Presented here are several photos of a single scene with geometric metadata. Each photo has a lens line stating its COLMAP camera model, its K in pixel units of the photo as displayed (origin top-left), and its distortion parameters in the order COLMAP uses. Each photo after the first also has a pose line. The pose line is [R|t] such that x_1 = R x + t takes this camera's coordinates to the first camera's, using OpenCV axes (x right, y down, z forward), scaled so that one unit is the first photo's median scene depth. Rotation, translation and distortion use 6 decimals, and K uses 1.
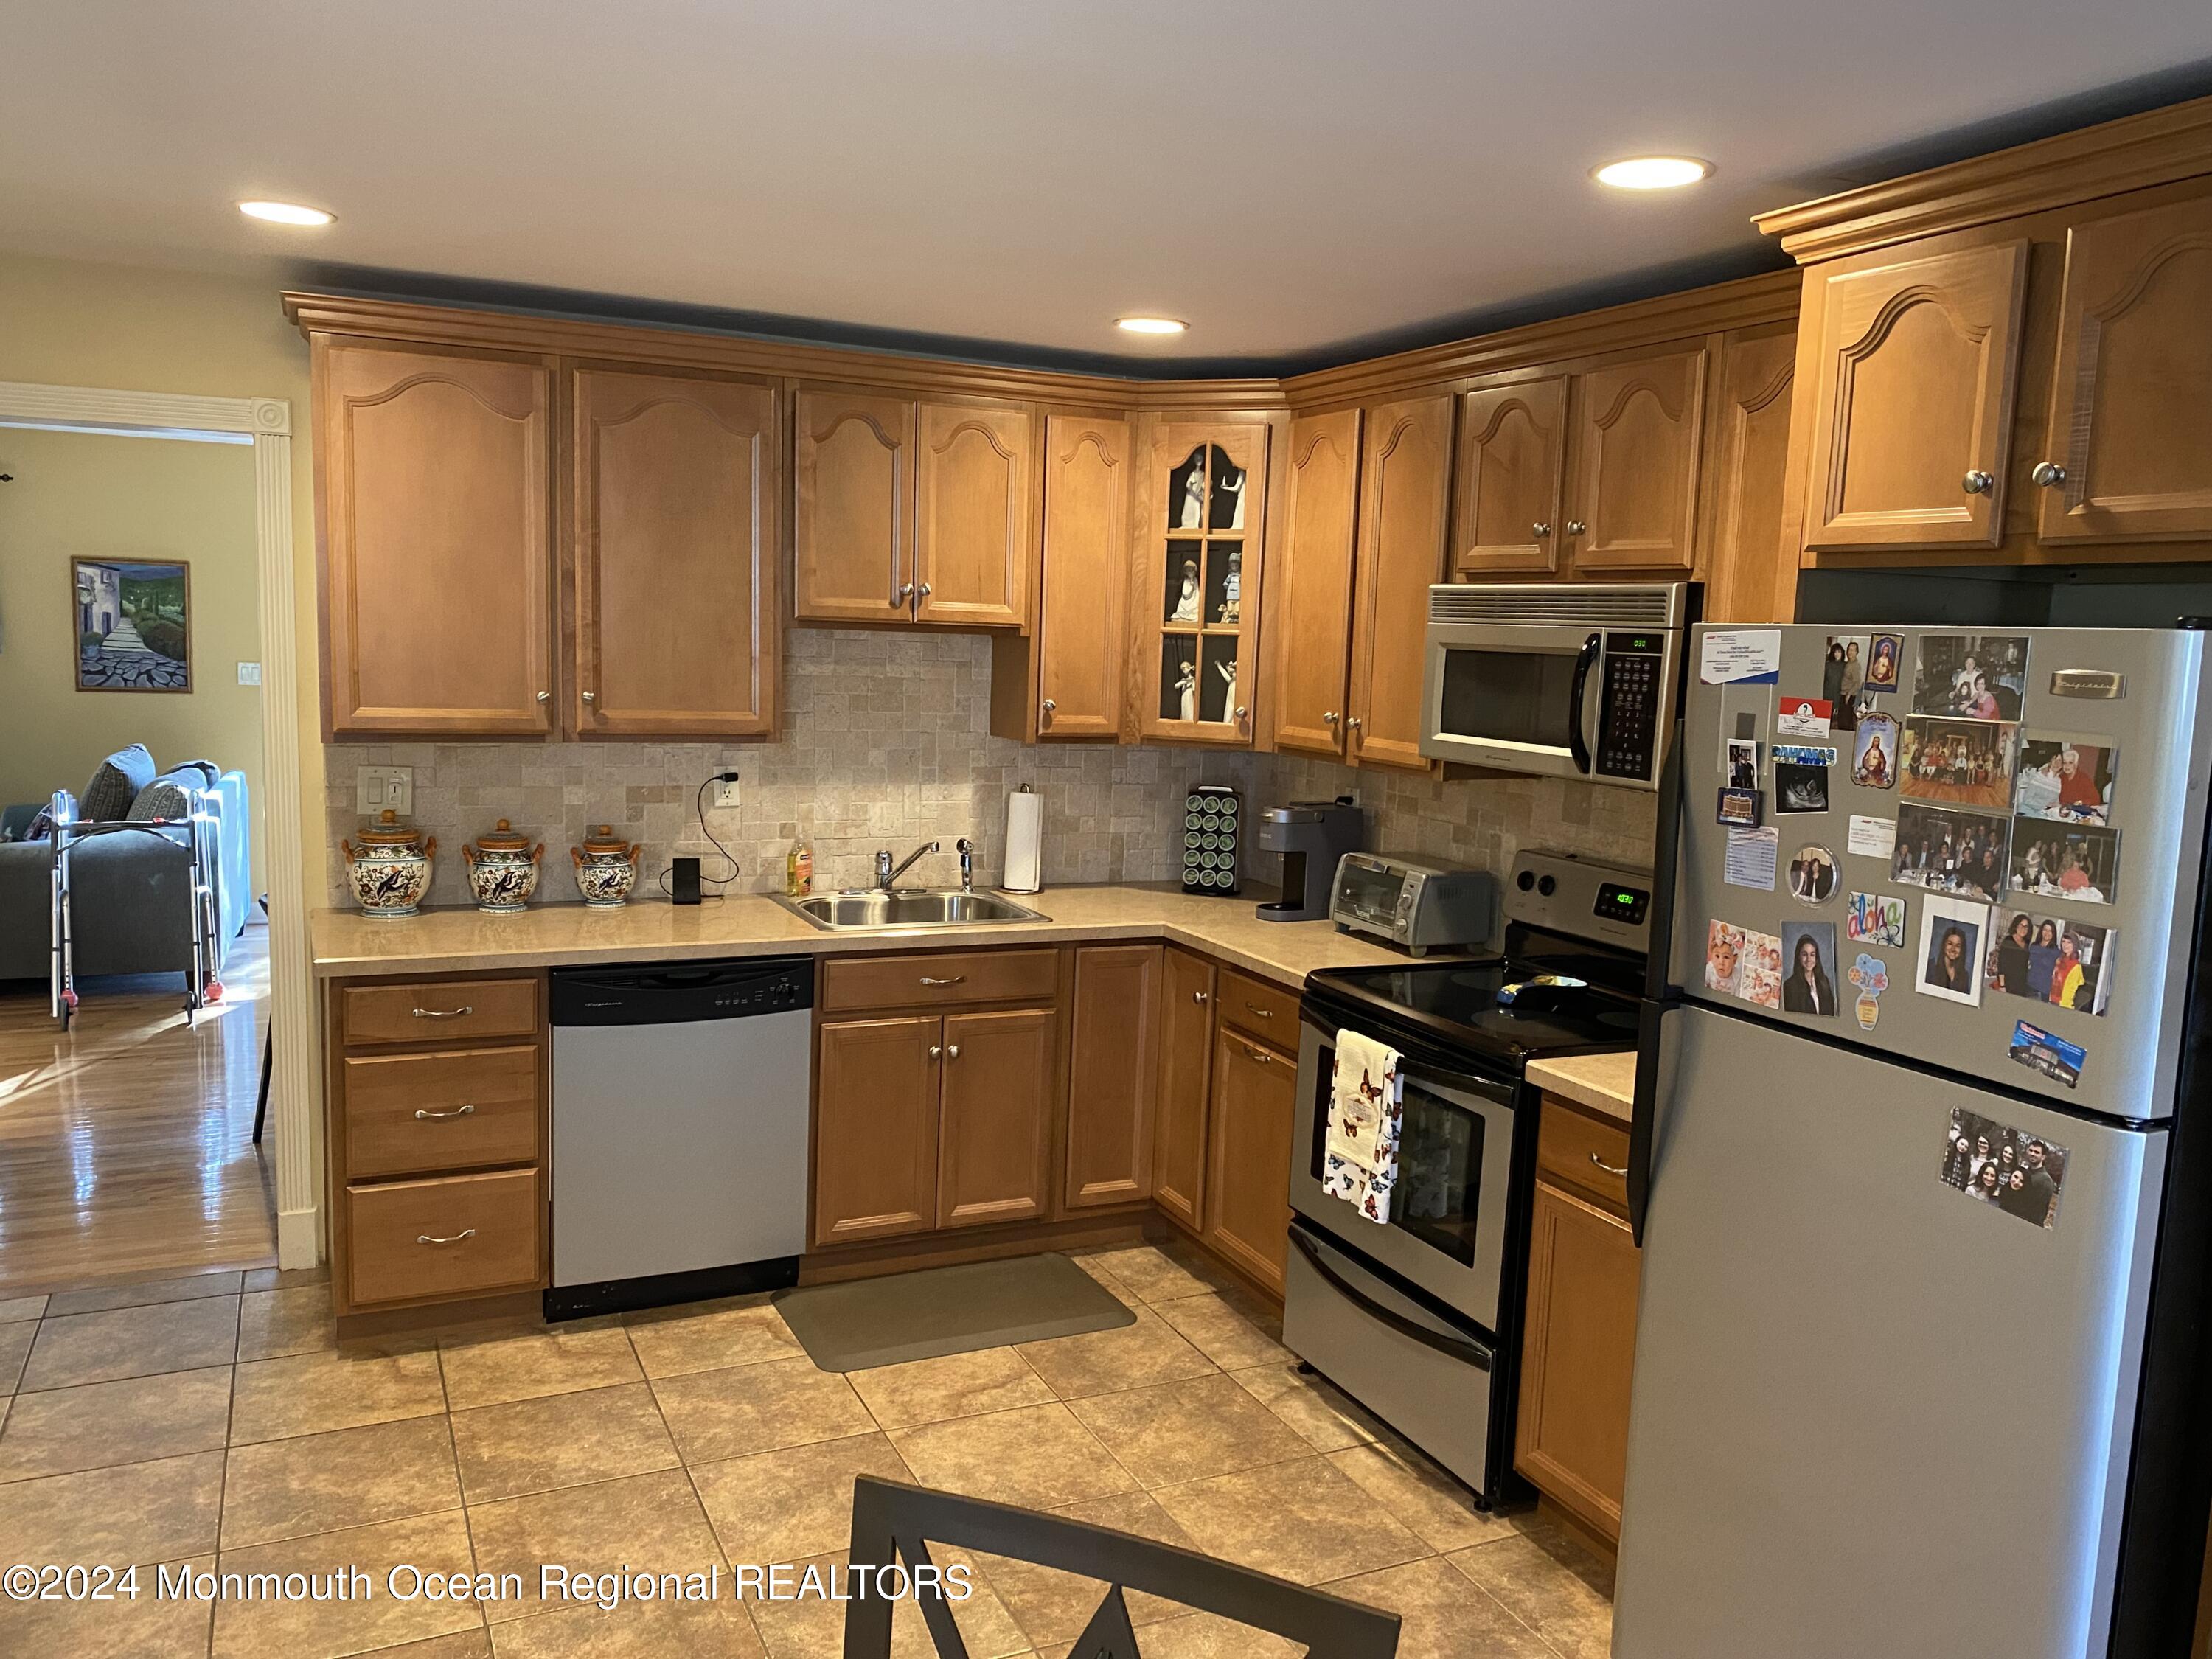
lens RADIAL K [[1689.0, 0, 1107.2], [0, 1689.0, 836.9], [0, 0, 1]] dist [0.030686, -0.008388]
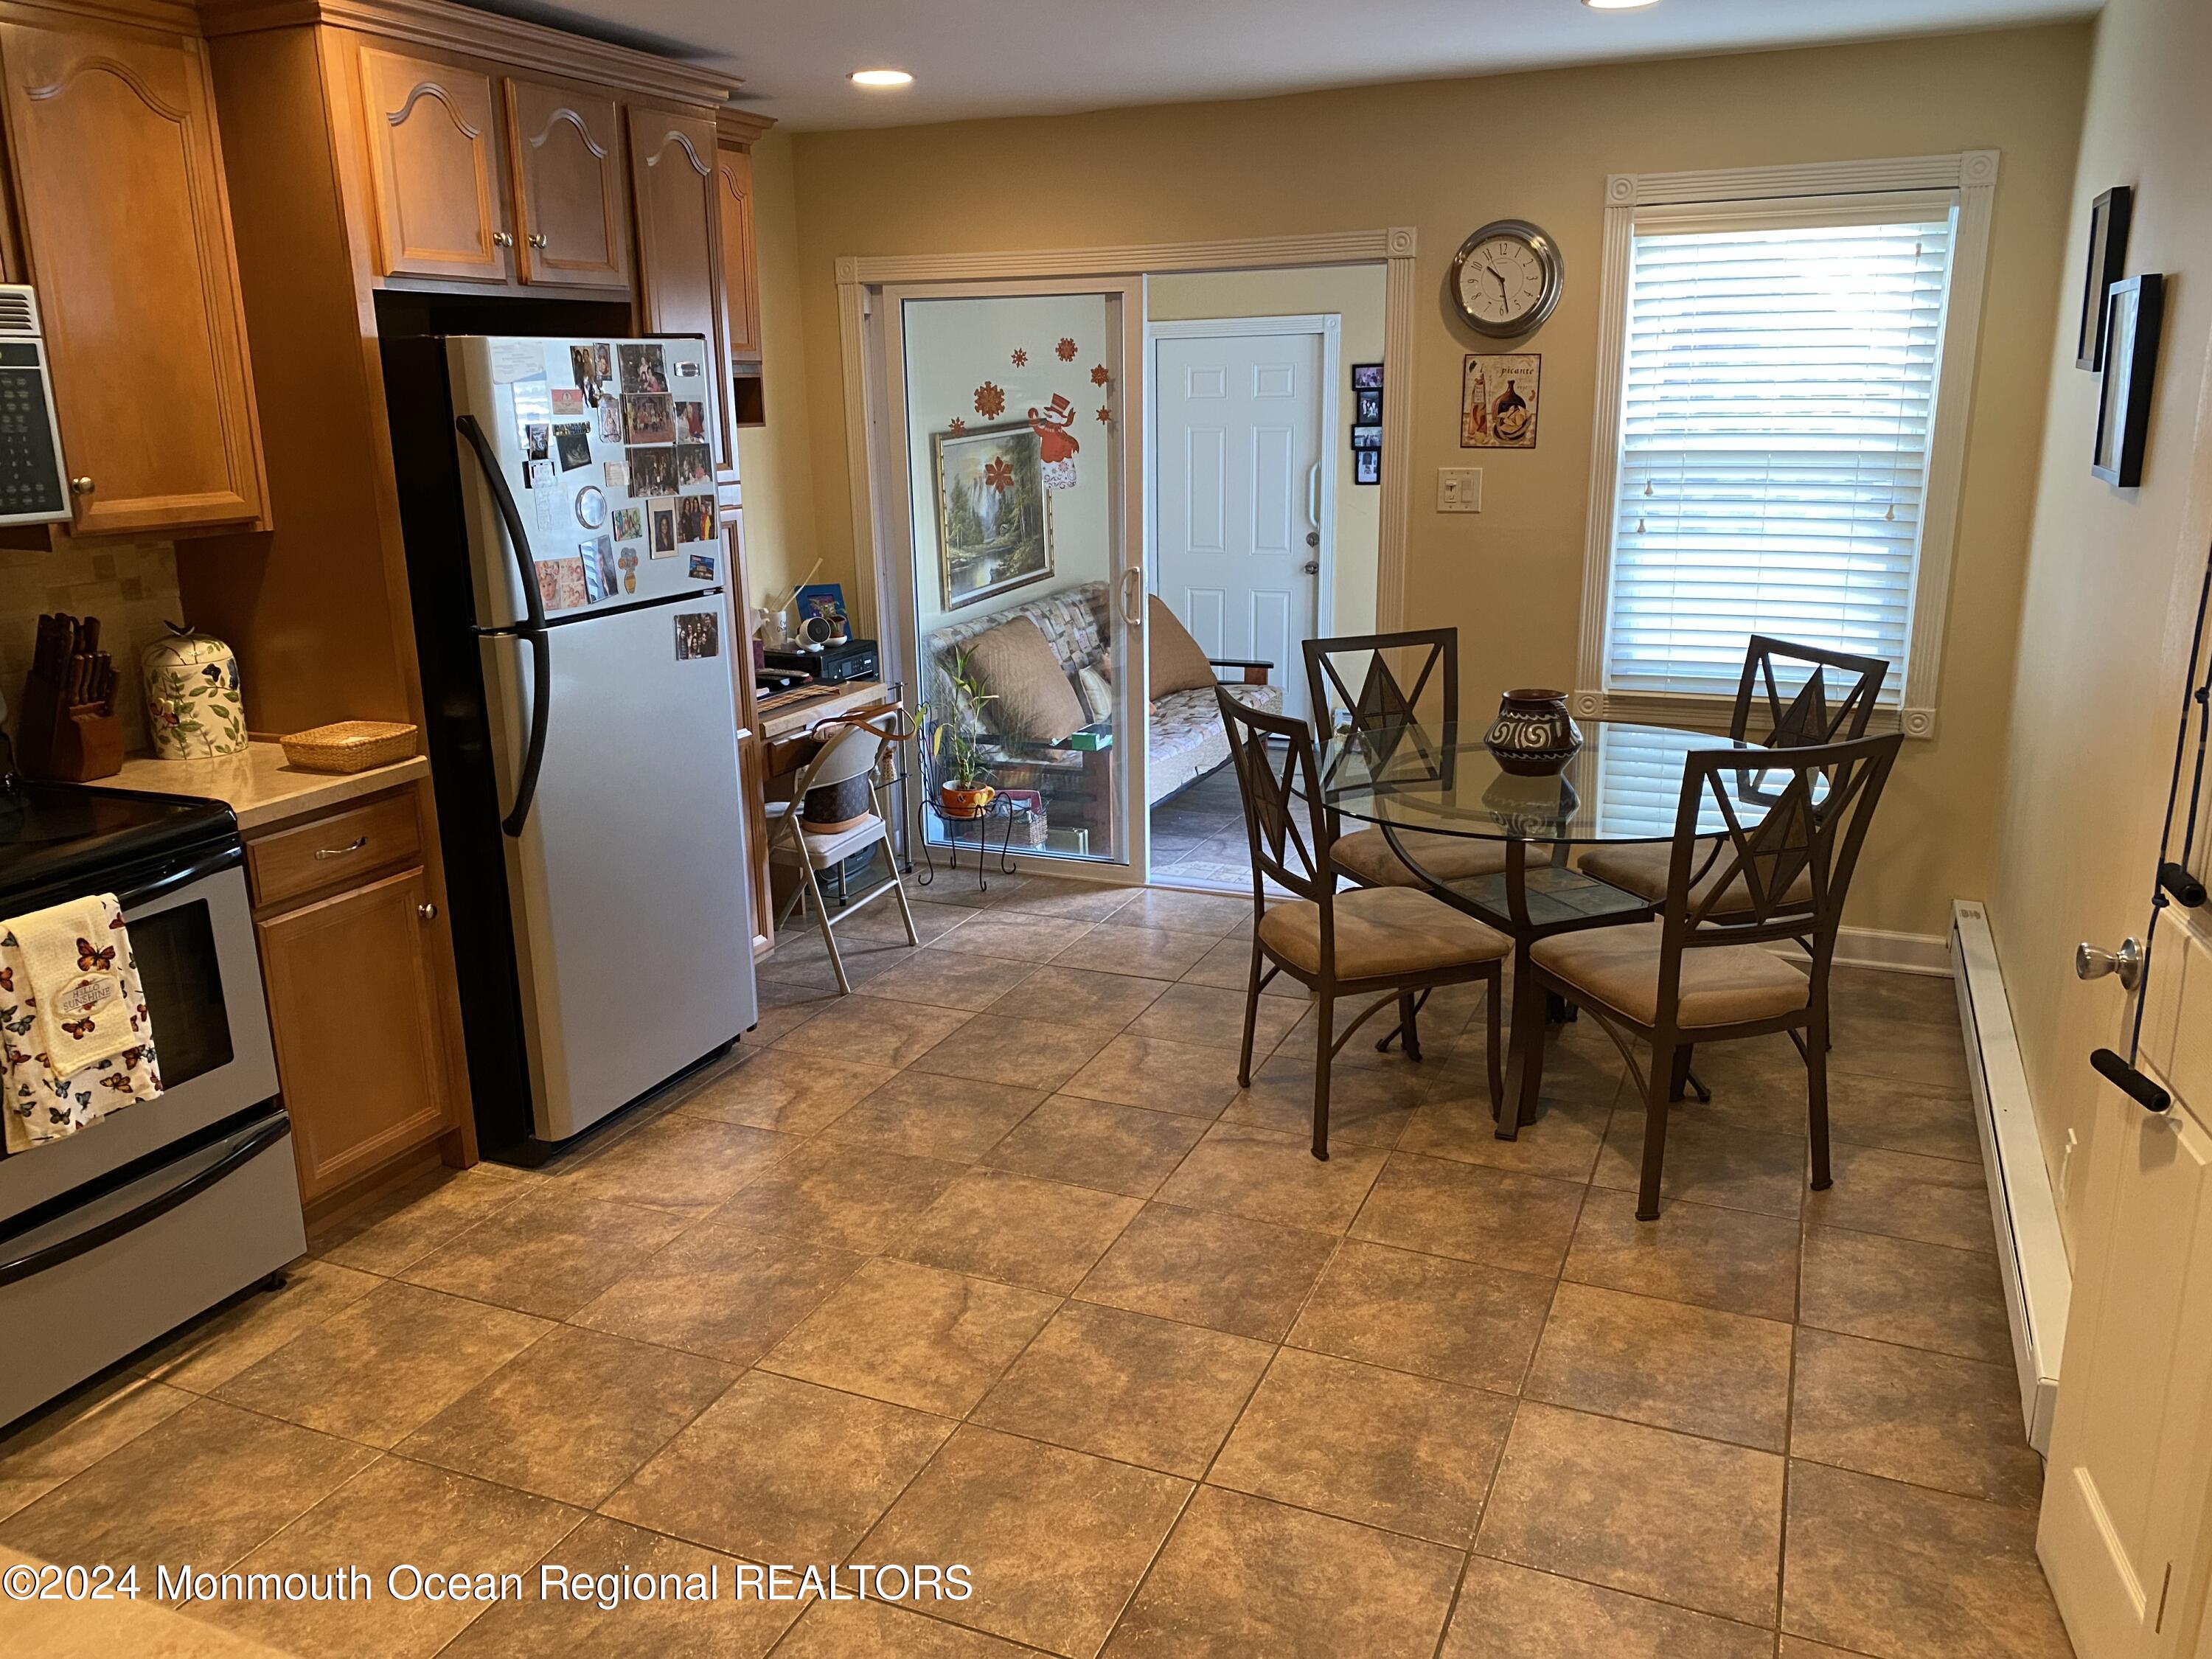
lens RADIAL K [[1689.0, 0, 1114.8], [0, 1689.0, 826.8], [0, 0, 1]] dist [0.030686, -0.008388]
pose [[-0.665360, -0.218596, 0.713801, -1.060640], [0.084456, 0.927988, 0.362913, -0.228068], [-0.741730, 0.301753, -0.598984, 1.677732]]
